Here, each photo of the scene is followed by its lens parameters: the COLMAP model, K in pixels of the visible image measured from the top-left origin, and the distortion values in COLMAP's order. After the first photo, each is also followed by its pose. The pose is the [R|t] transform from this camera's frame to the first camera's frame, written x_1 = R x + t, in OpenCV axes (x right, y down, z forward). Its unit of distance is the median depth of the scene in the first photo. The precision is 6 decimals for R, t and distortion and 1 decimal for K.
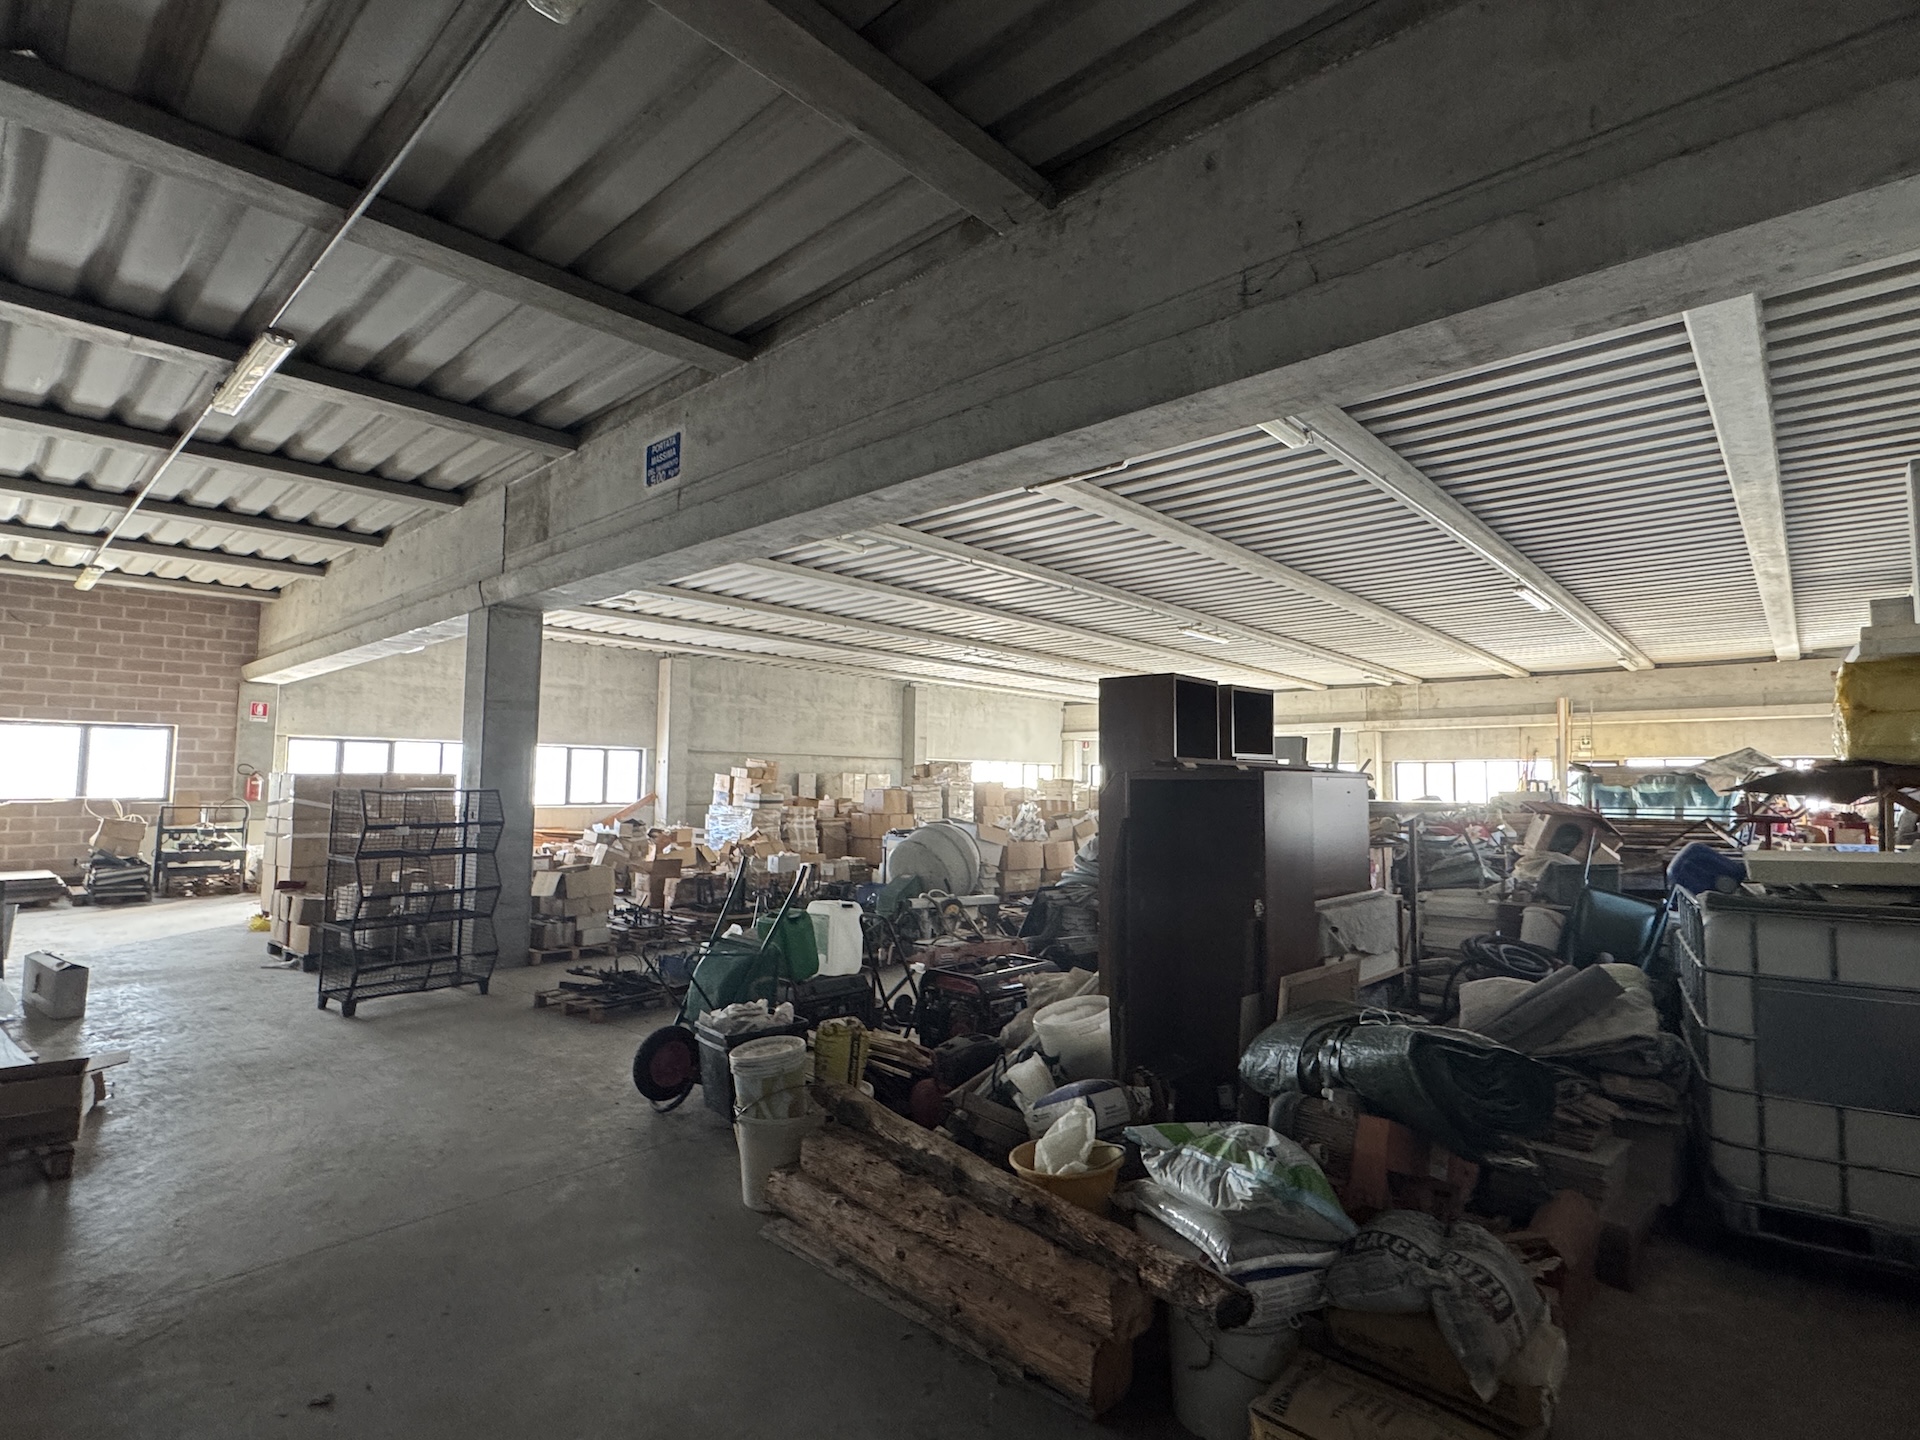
lens RADIAL K [[941.2, 0, 964.8], [0, 941.2, 718.0], [0, 0, 1]] dist [0.000066, -0.000139]
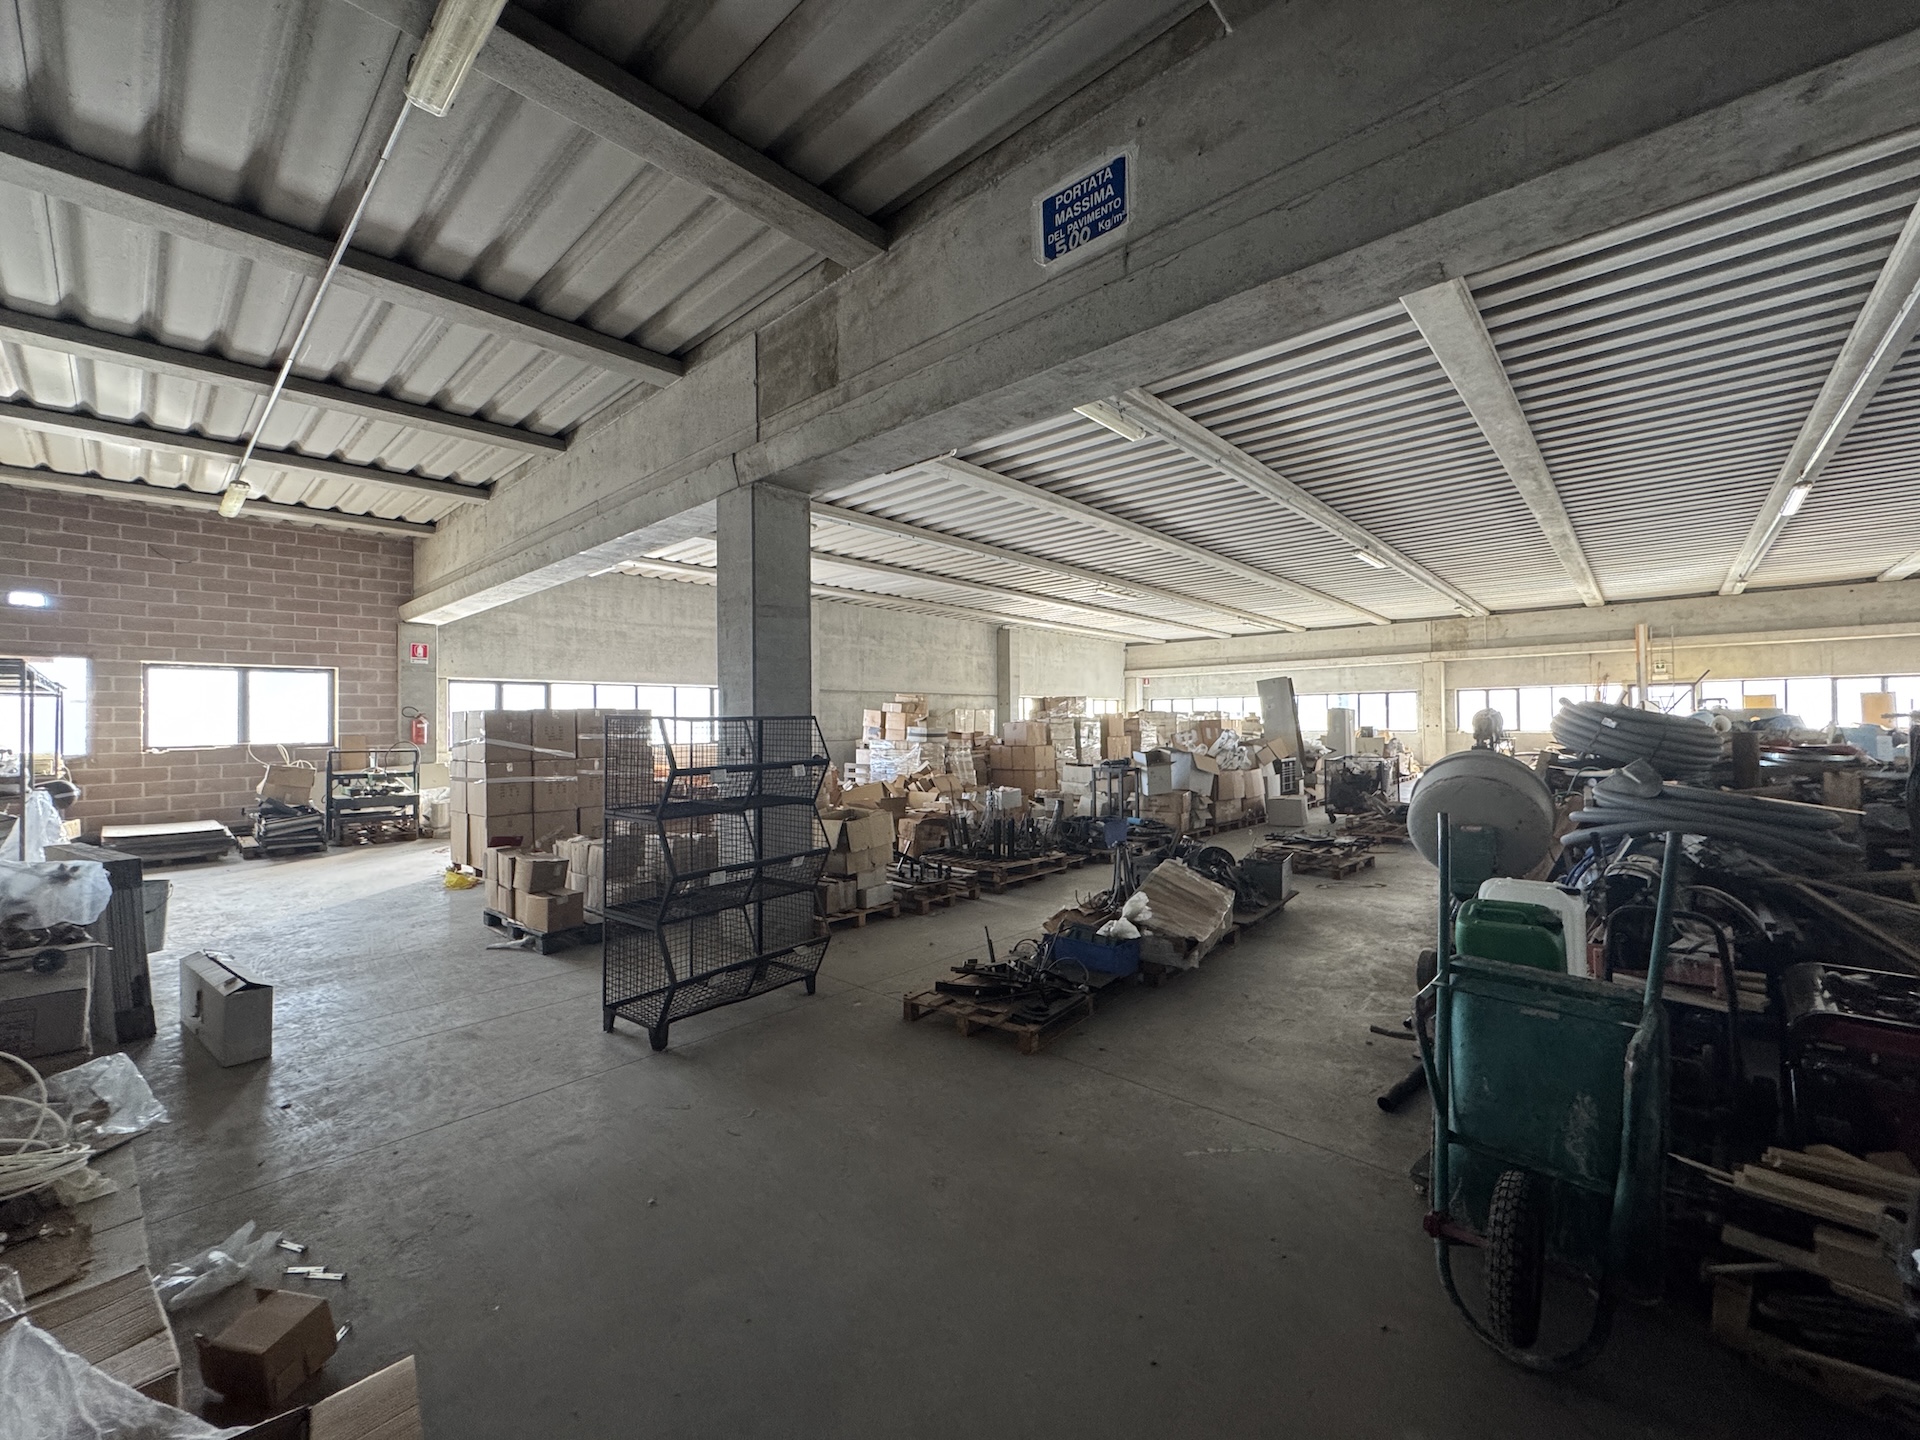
lens RADIAL K [[765.6, 0, 962.2], [0, 765.6, 716.9], [0, 0, 1]] dist [-0.001063, 0.000110]
pose [[0.999813, -0.019292, 0.000977, -0.204397], [0.019194, 0.997876, 0.062257, 0.022422], [-0.002176, -0.062227, 0.998060, 0.218939]]
